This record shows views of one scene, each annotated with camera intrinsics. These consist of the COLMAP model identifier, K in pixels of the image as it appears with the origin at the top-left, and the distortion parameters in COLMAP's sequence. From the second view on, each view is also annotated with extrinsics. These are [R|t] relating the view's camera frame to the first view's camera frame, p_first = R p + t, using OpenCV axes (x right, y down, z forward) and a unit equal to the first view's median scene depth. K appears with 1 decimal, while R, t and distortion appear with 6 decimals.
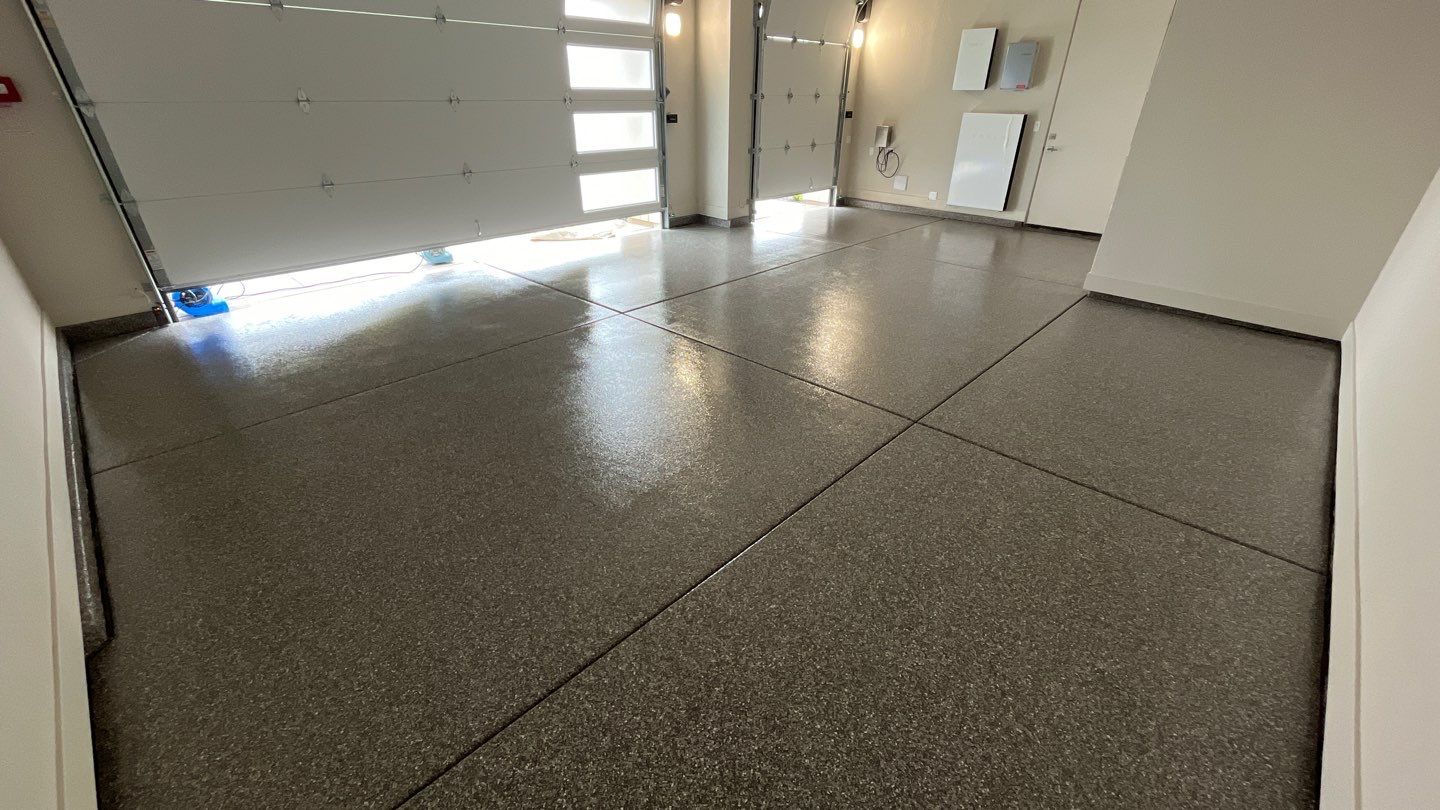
lens RADIAL K [[581.2, 0, 720.0], [0, 581.2, 405.0], [0, 0, 1]] dist [-0.001438, -0.000456]
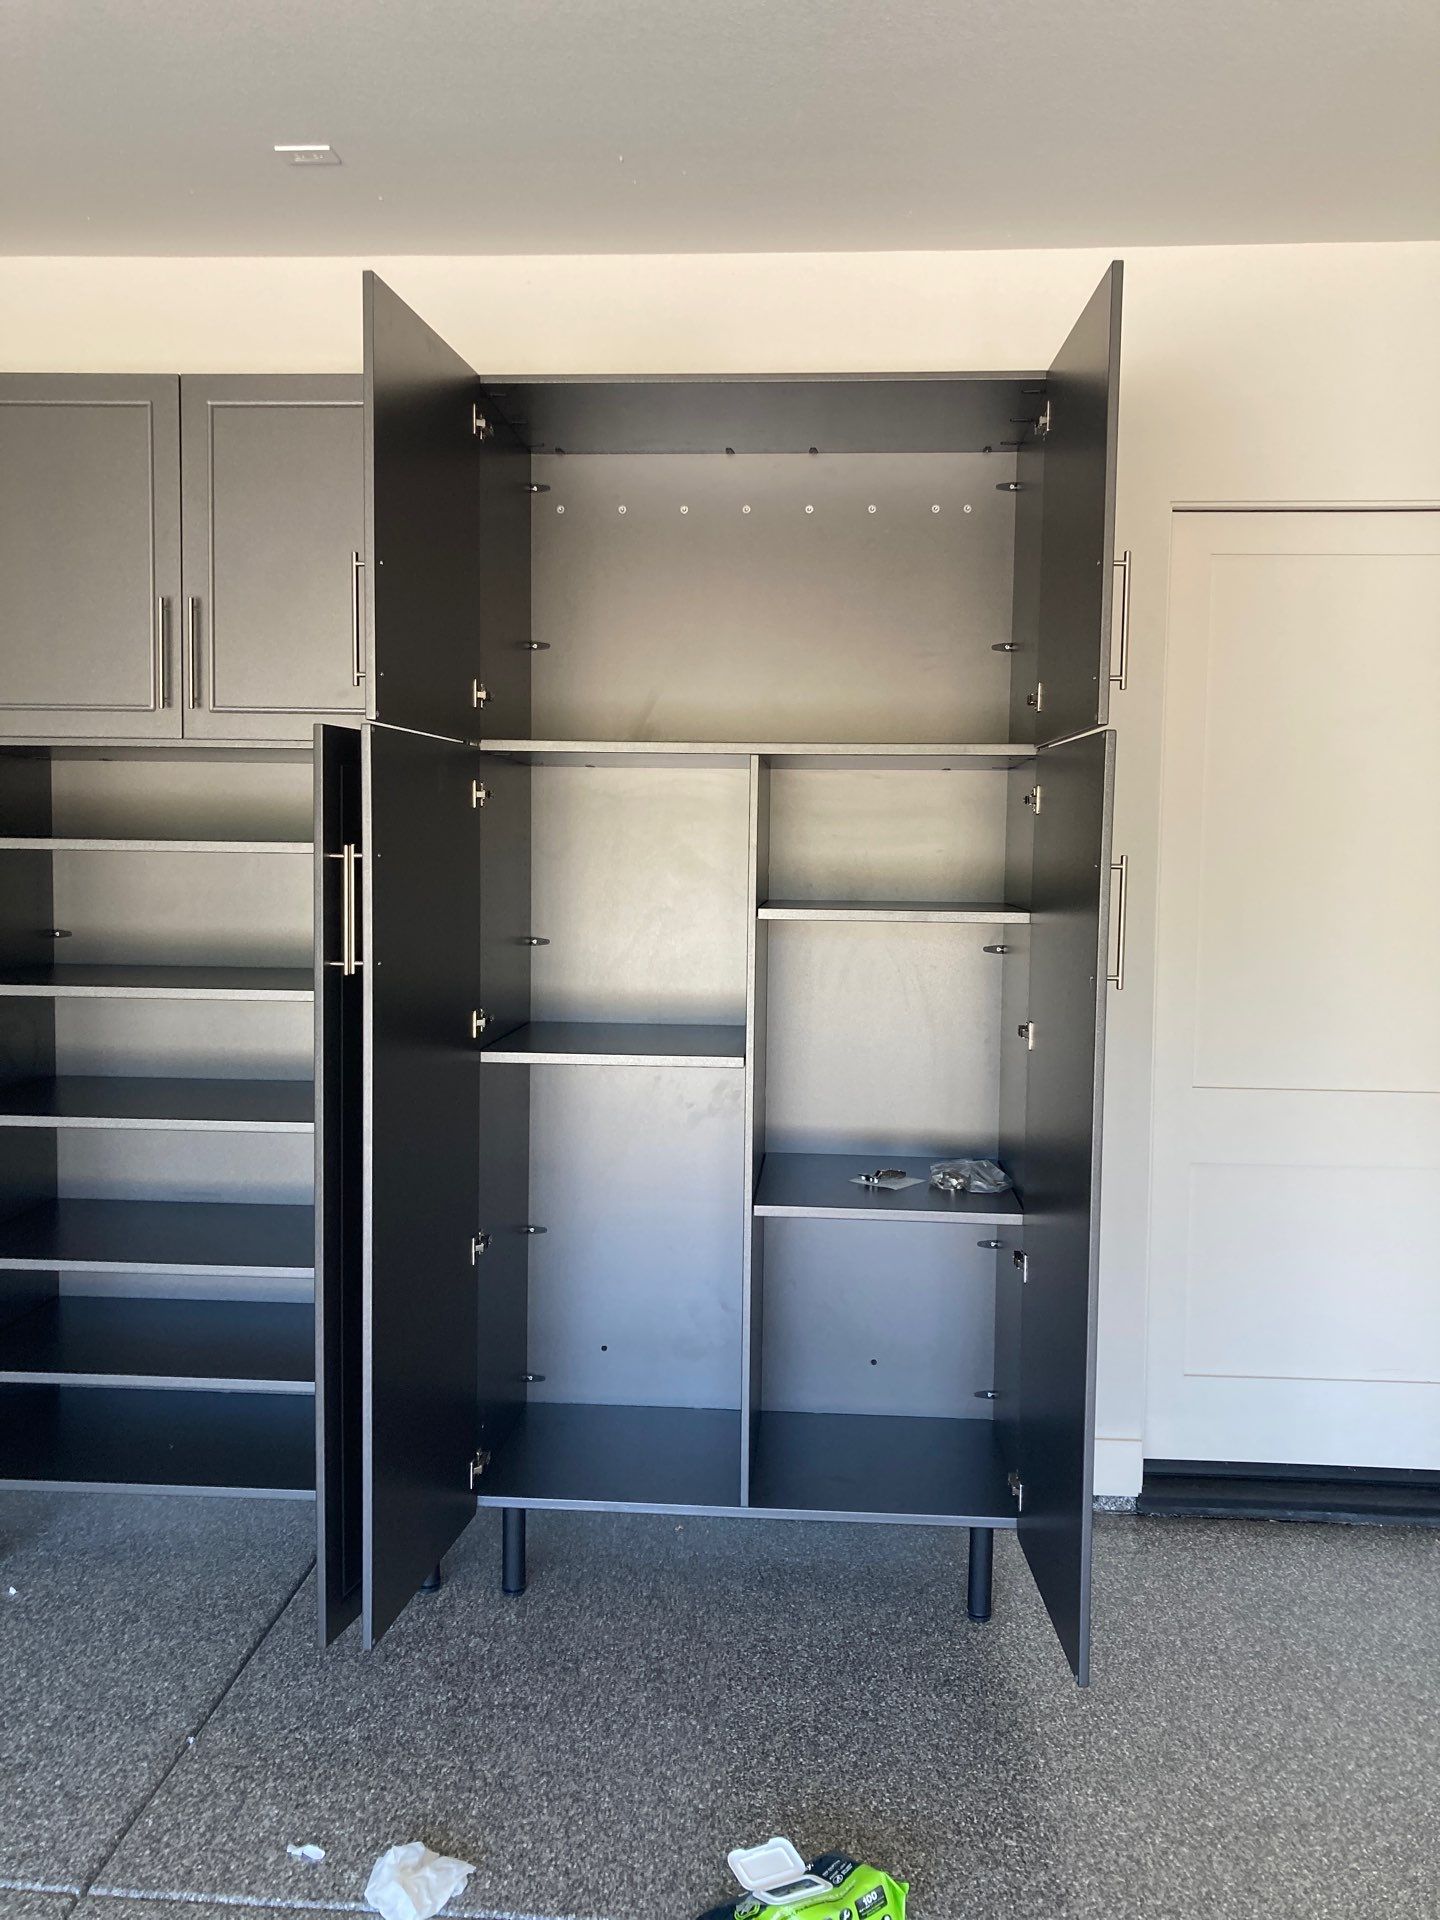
lens RADIAL K [[1578.8, 0, 720.0], [0, 1578.8, 960.0], [0, 0, 1]] dist [0.050378, -0.106686]
pose [[-0.646799, -0.077852, 0.758677, -0.589321], [0.346781, 0.855971, 0.383479, -0.743728], [-0.679260, 0.511129, -0.526643, 1.222364]]
